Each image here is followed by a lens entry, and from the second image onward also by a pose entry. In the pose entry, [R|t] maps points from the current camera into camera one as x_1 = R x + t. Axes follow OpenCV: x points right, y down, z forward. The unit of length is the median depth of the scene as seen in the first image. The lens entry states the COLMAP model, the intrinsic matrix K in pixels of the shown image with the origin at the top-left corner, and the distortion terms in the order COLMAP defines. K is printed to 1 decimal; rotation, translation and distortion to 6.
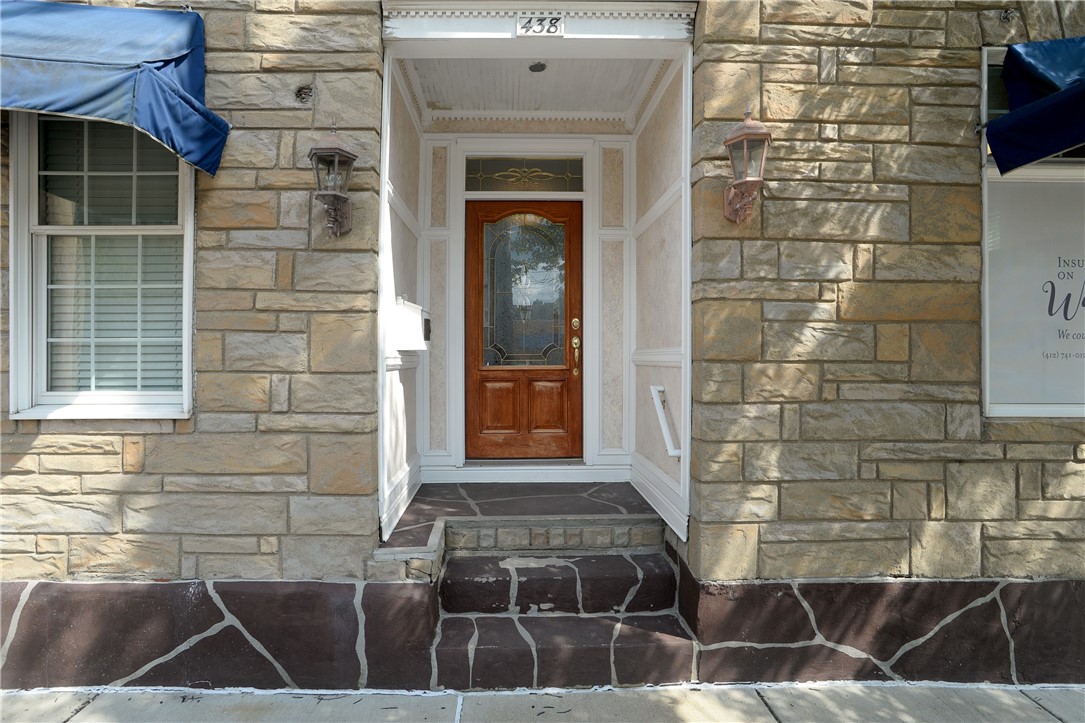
lens RADIAL K [[534.2, 0, 517.1], [0, 534.2, 352.2], [0, 0, 1]] dist [-0.036842, 0.000022]
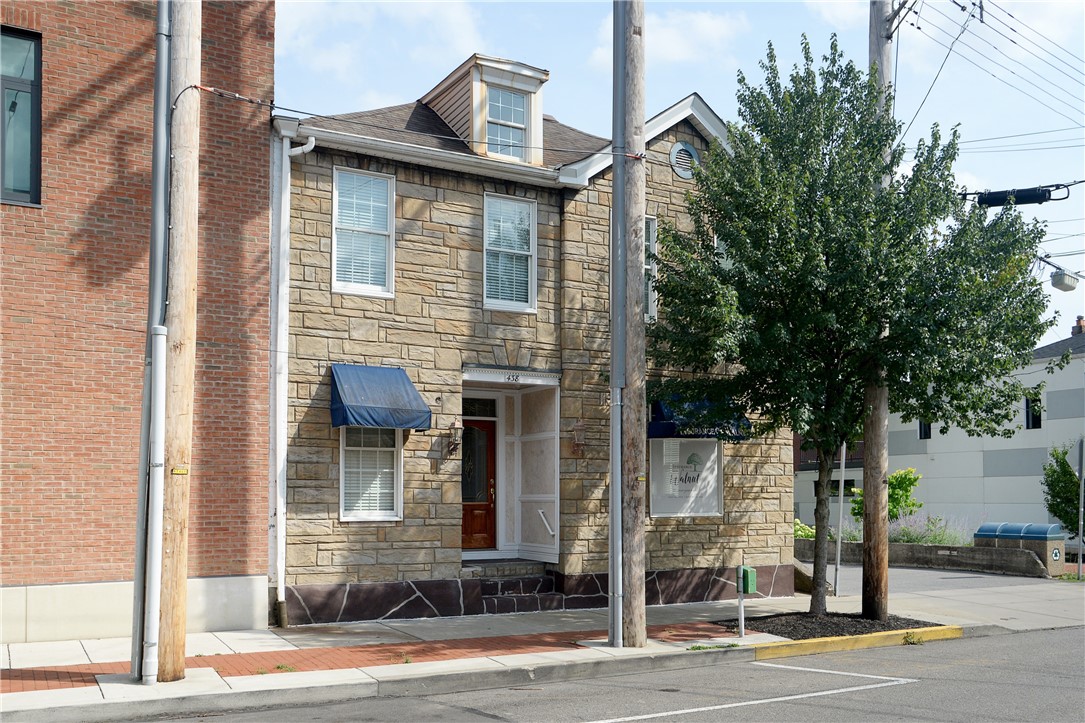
lens RADIAL K [[926.4, 0, 542.5], [0, 926.4, 361.5], [0, 0, 1]] dist [-0.003145, -0.000755]
pose [[0.884287, 0.070478, 0.461594, -2.212893], [-0.007678, 0.990605, -0.136541, -0.040773], [-0.466881, 0.117198, 0.876520, -3.586791]]
